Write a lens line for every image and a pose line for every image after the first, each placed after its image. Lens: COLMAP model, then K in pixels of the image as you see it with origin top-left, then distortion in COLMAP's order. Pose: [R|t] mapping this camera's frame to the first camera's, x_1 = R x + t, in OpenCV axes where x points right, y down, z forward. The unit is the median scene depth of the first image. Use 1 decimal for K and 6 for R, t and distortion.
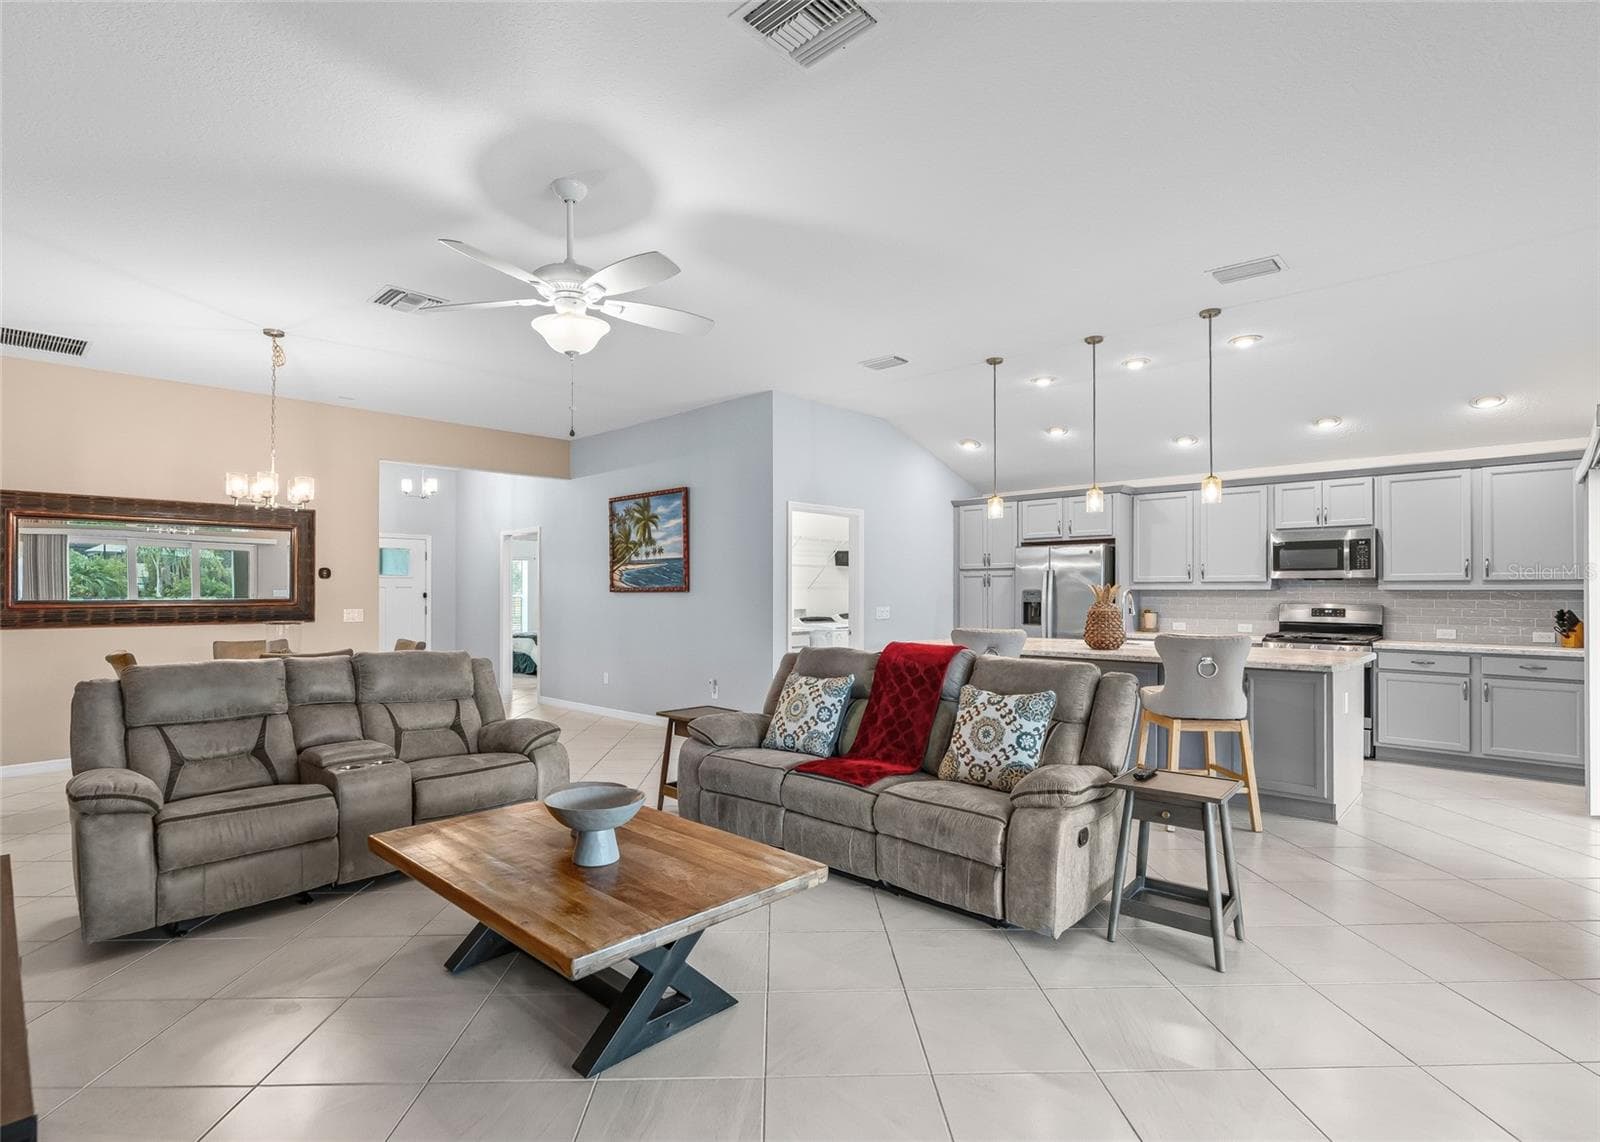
lens RADIAL K [[792.0, 0, 786.3], [0, 792.0, 582.1], [0, 0, 1]] dist [-0.000631, 0.000941]
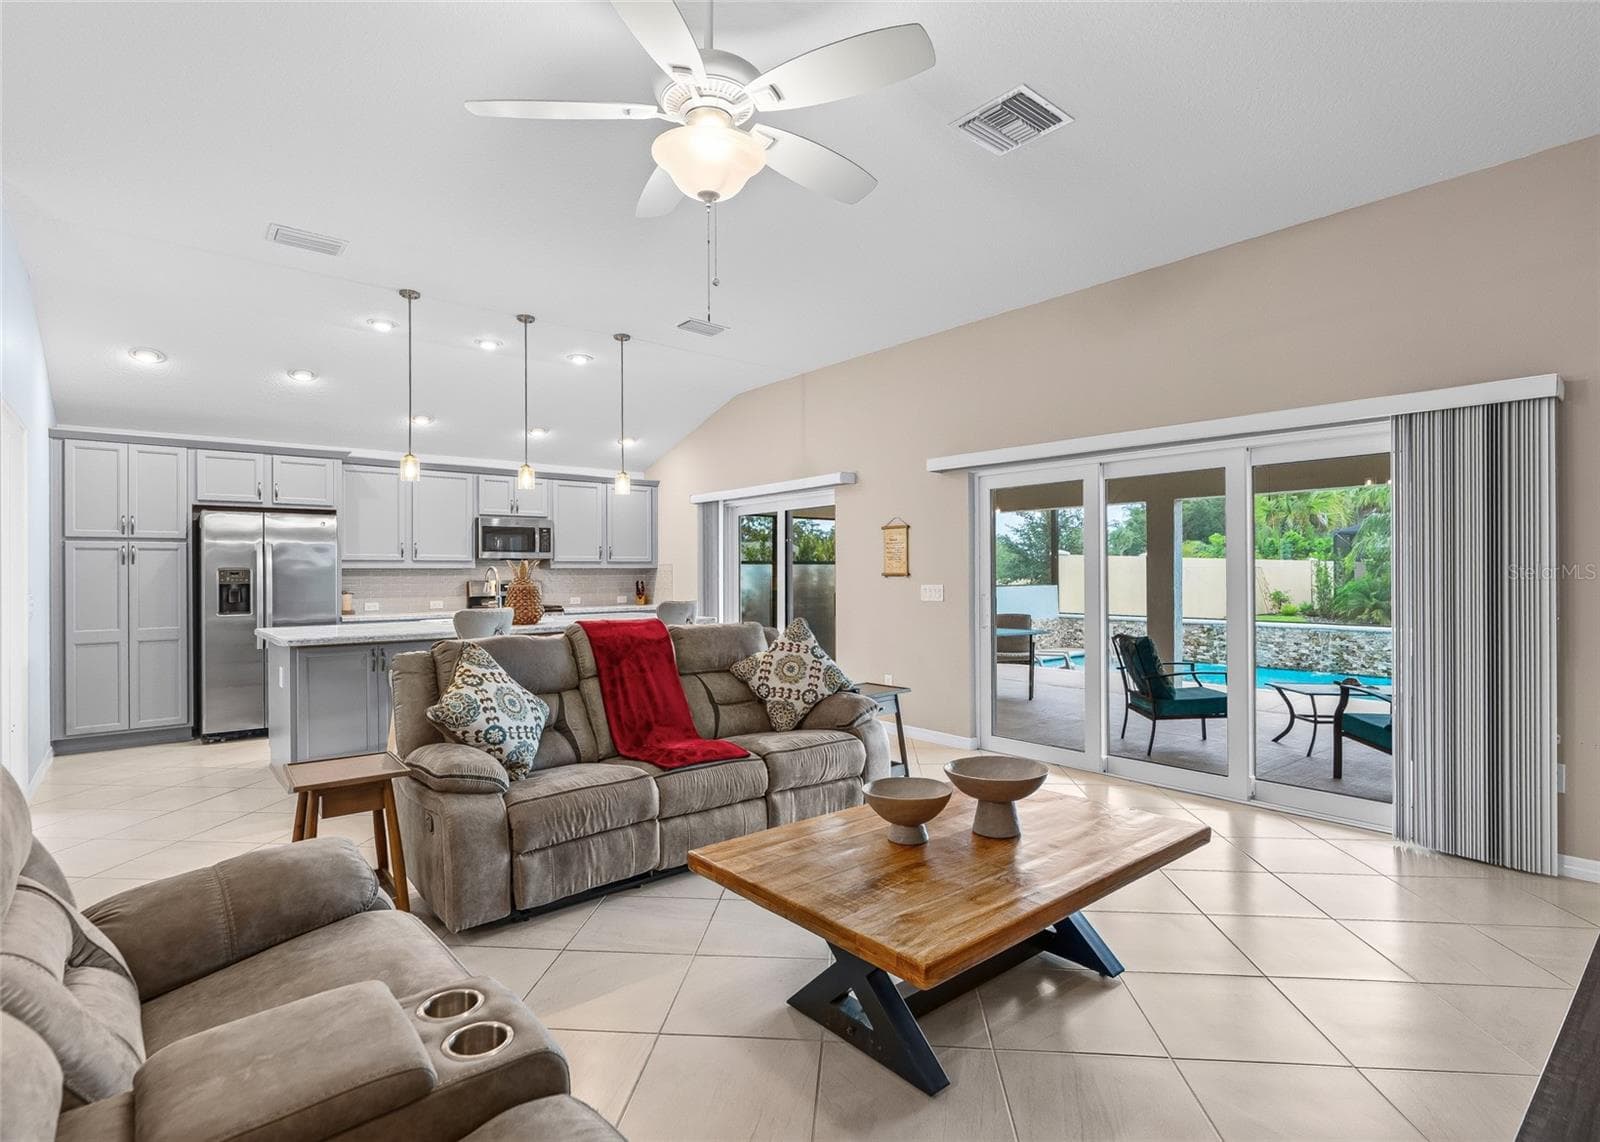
lens RADIAL K [[792.0, 0, 789.2], [0, 792.0, 565.3], [0, 0, 1]] dist [-0.000631, 0.000941]
pose [[0.121990, 0.000964, 0.992531, -0.478367], [-0.011287, 0.999936, 0.000416, -0.000065], [-0.992467, -0.011254, 0.121993, 0.464003]]
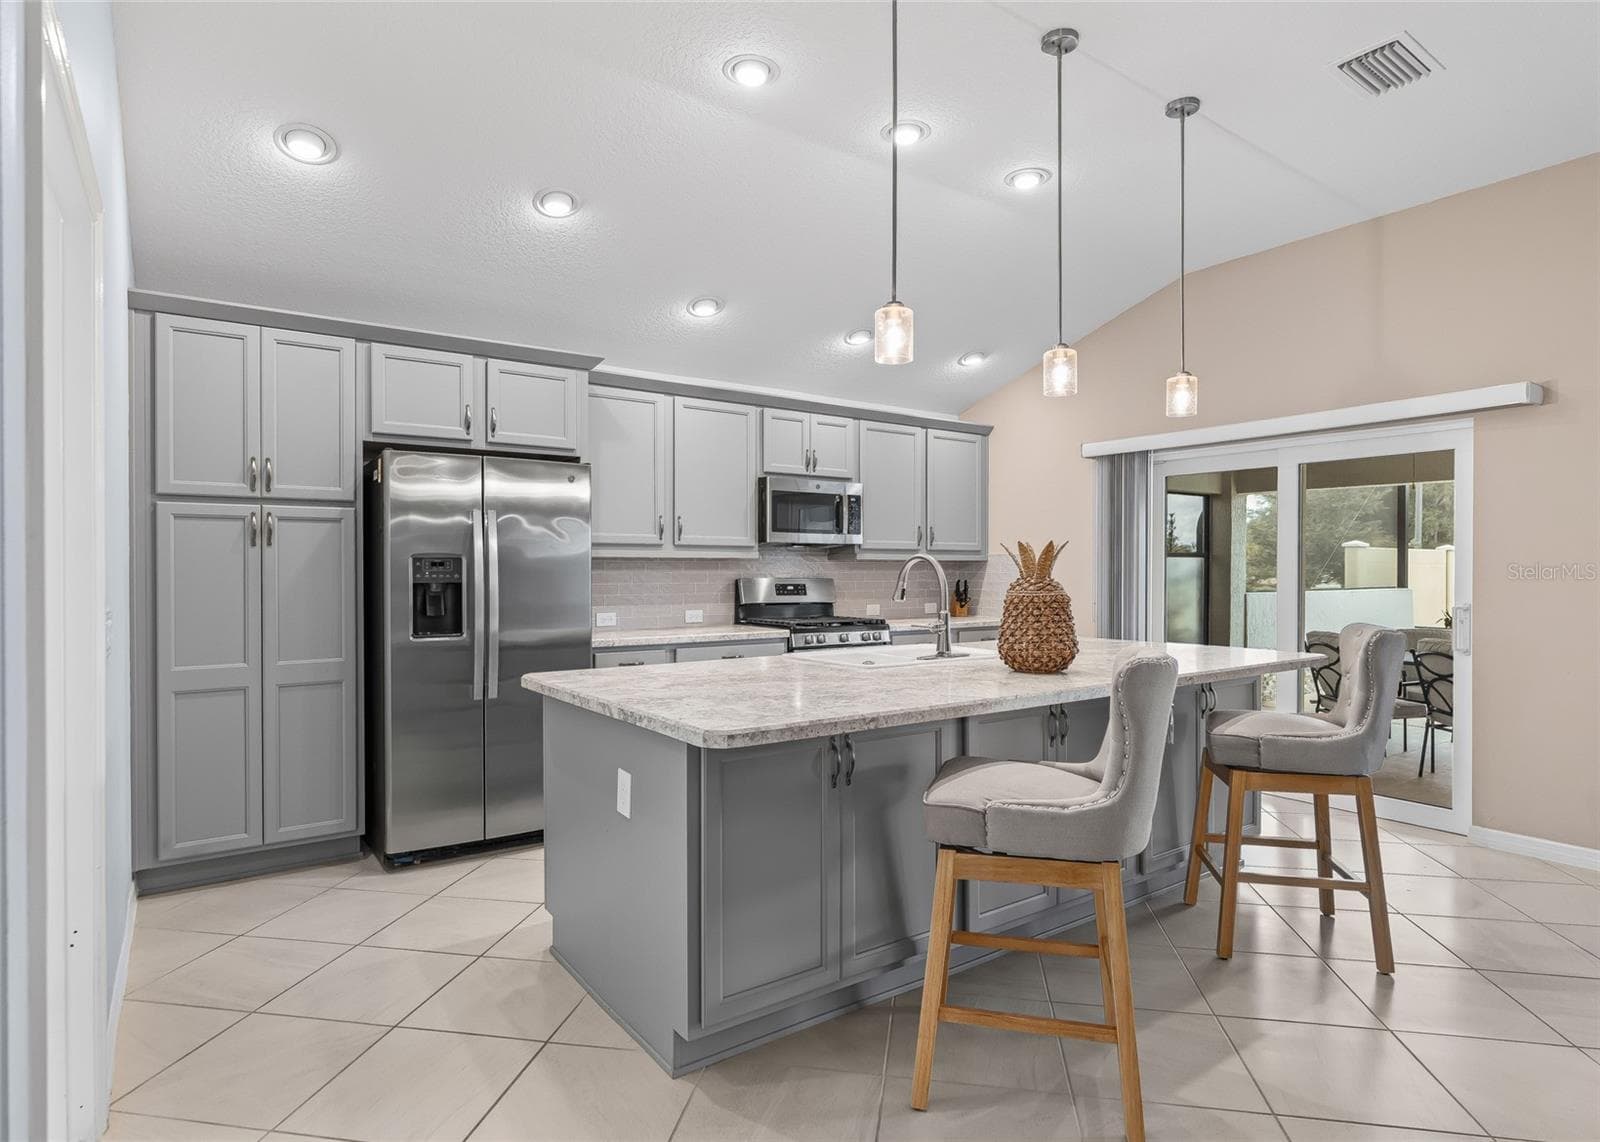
lens RADIAL K [[864.5, 0, 791.5], [0, 864.5, 568.6], [0, 0, 1]] dist [-0.000678, 0.000392]
pose [[0.194670, -0.007791, 0.980838, -0.135577], [-0.018464, 0.999762, 0.011606, 0.009745], [-0.980695, -0.020370, 0.194480, 0.897230]]
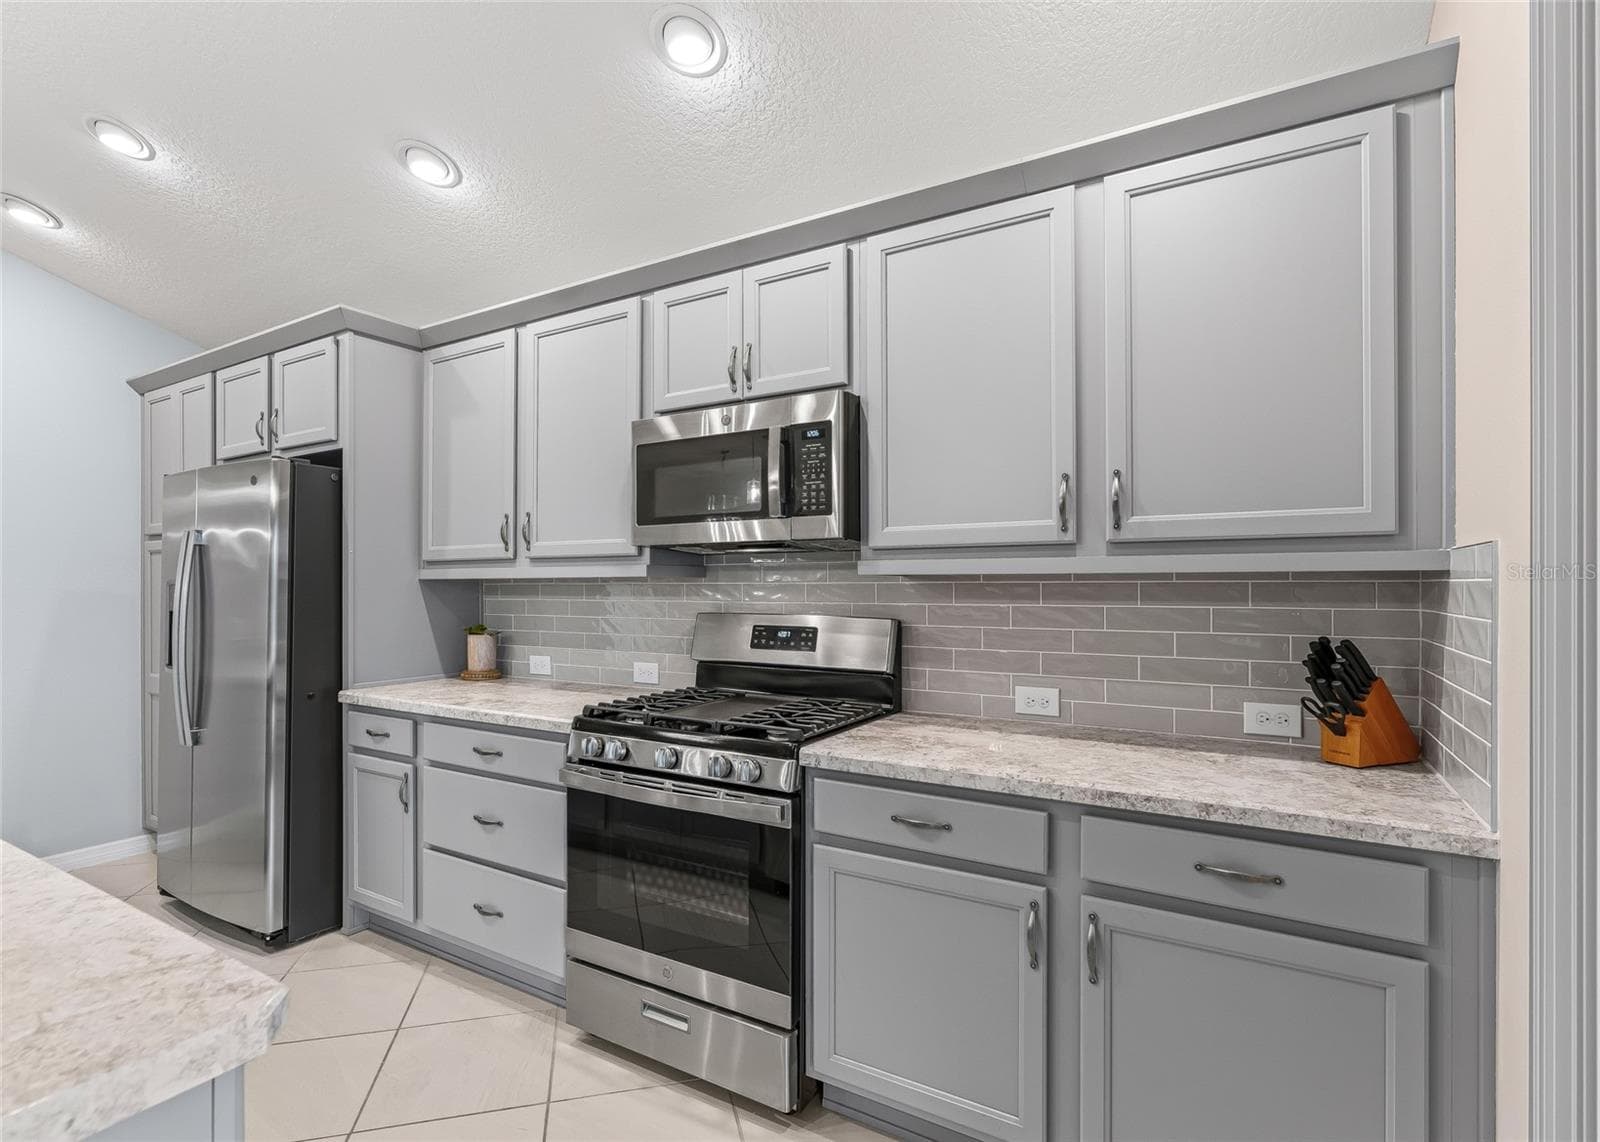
lens RADIAL K [[792.0, 0, 785.7], [0, 792.0, 580.6], [0, 0, 1]] dist [-0.000631, 0.000941]
pose [[0.977402, -0.007495, 0.211258, 0.648564], [0.005351, 0.999928, 0.010719, 0.008180], [-0.211323, -0.009346, 0.977372, 0.678609]]
